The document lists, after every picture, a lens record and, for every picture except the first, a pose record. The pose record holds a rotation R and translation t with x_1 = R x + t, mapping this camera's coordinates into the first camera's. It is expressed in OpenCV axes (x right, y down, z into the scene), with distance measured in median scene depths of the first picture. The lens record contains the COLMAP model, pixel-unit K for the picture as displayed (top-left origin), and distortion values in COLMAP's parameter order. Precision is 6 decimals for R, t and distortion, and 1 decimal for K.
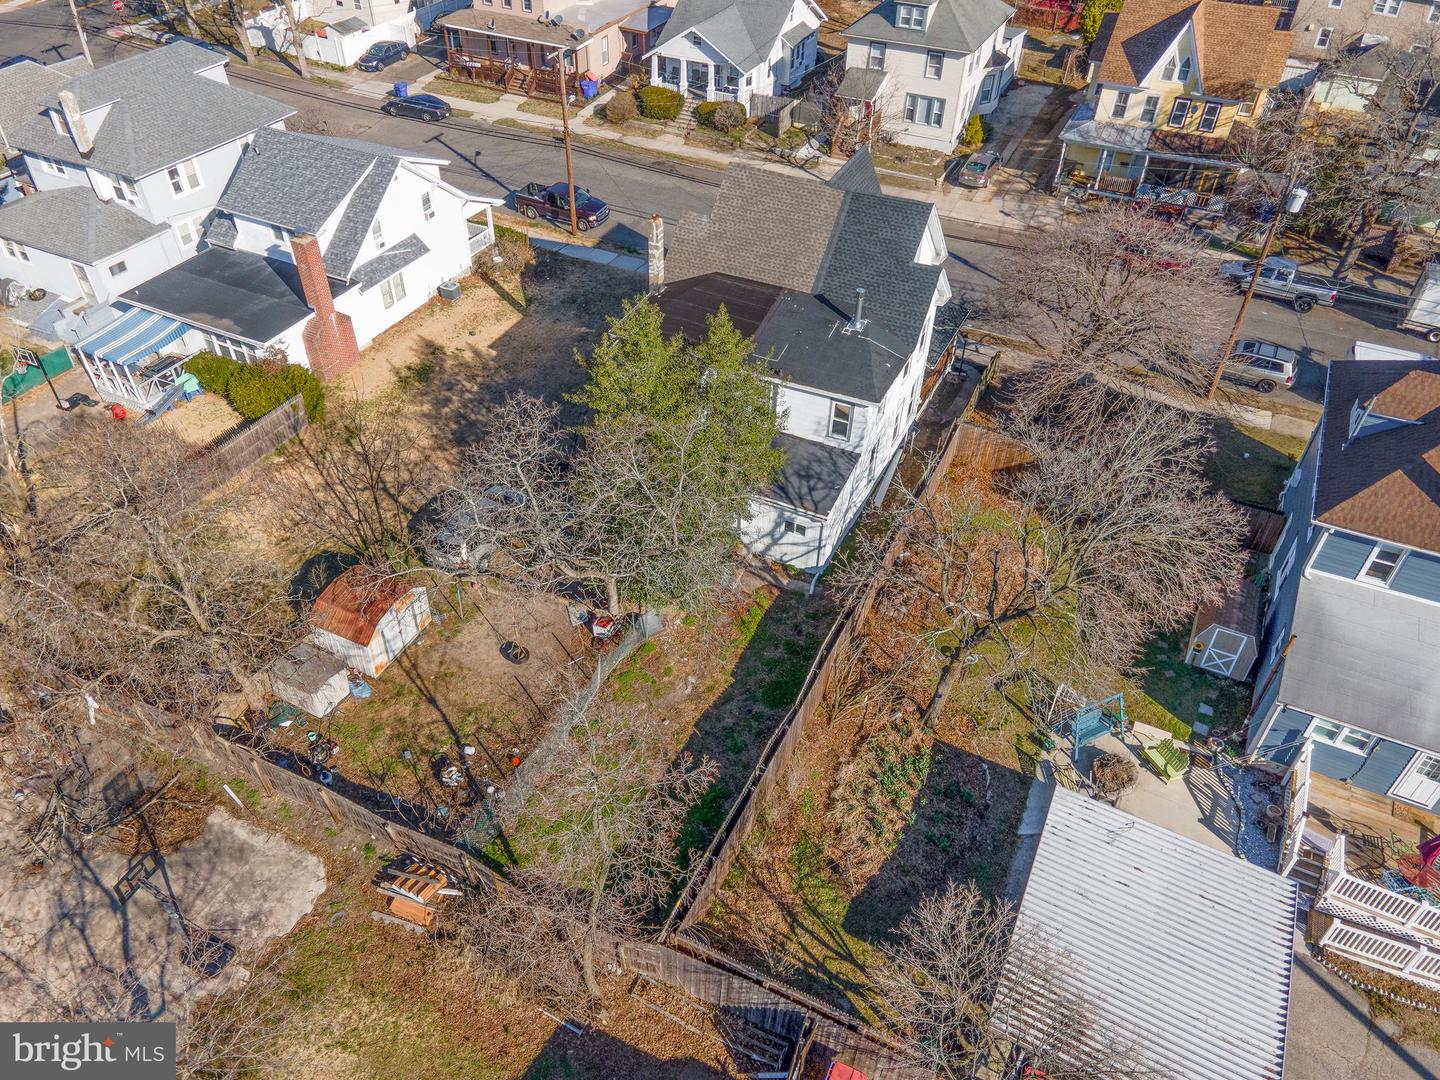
lens RADIAL K [[1018.3, 0, 711.2], [0, 1018.3, 536.5], [0, 0, 1]] dist [0.040016, -0.008235]
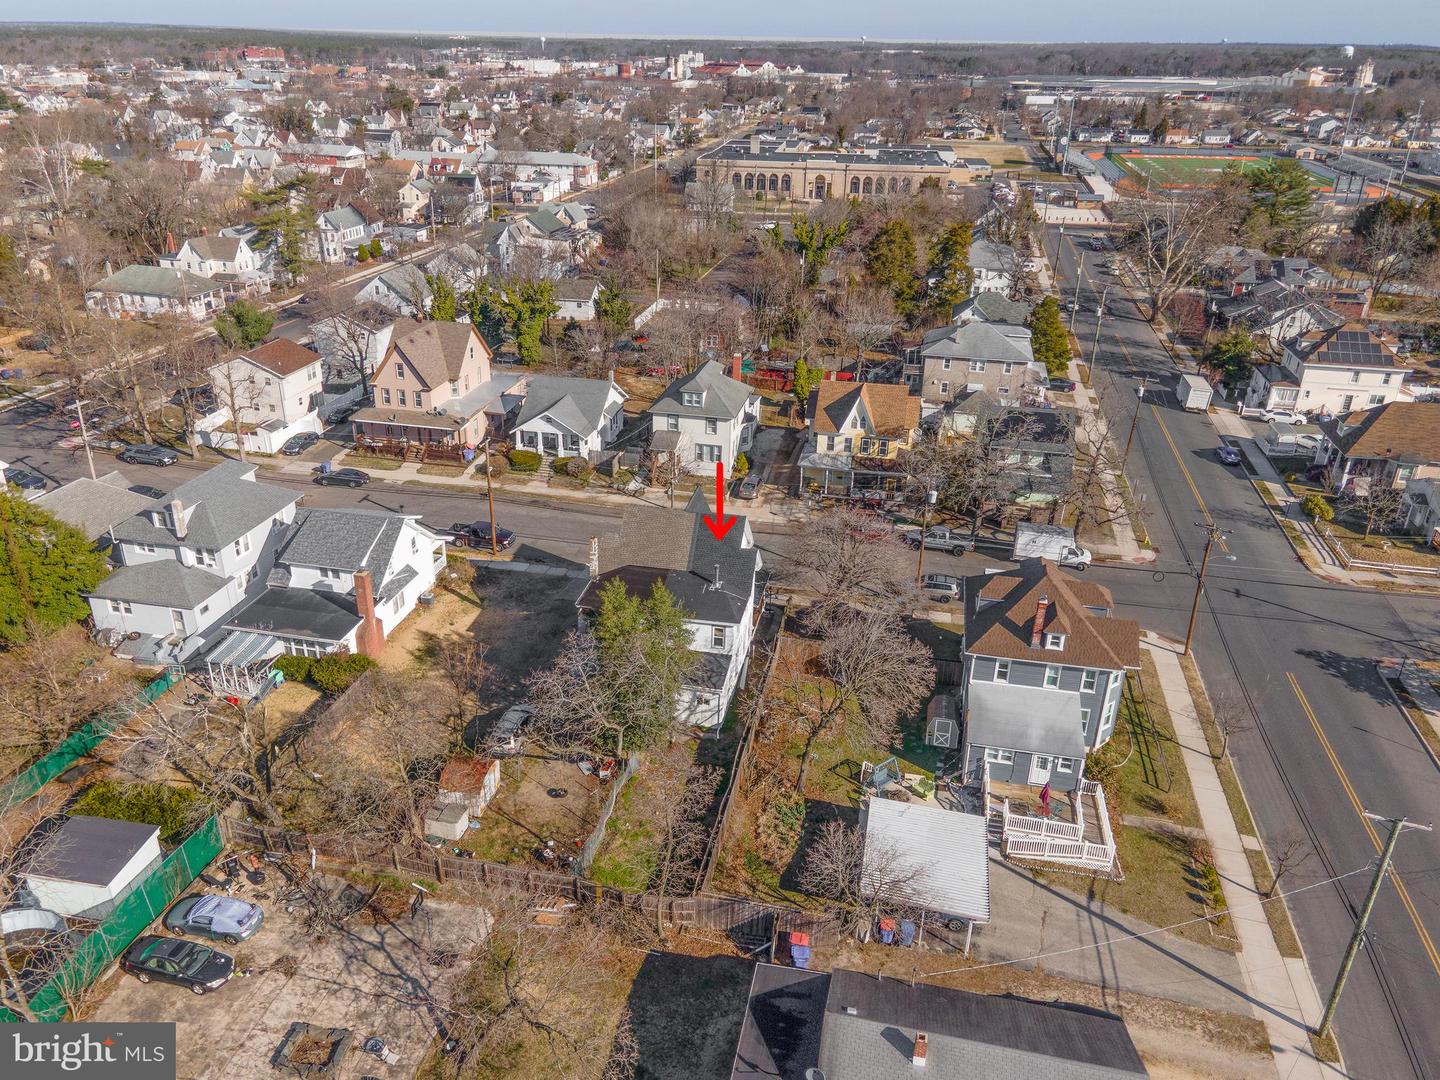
lens RADIAL K [[1018.3, 0, 716.9], [0, 1018.3, 531.6], [0, 0, 1]] dist [0.040016, -0.008235]
pose [[0.967571, -0.095742, 0.233751, -0.208021], [0.158761, 0.950263, -0.267948, 0.141632], [-0.196471, 0.296369, 0.934647, -0.536750]]
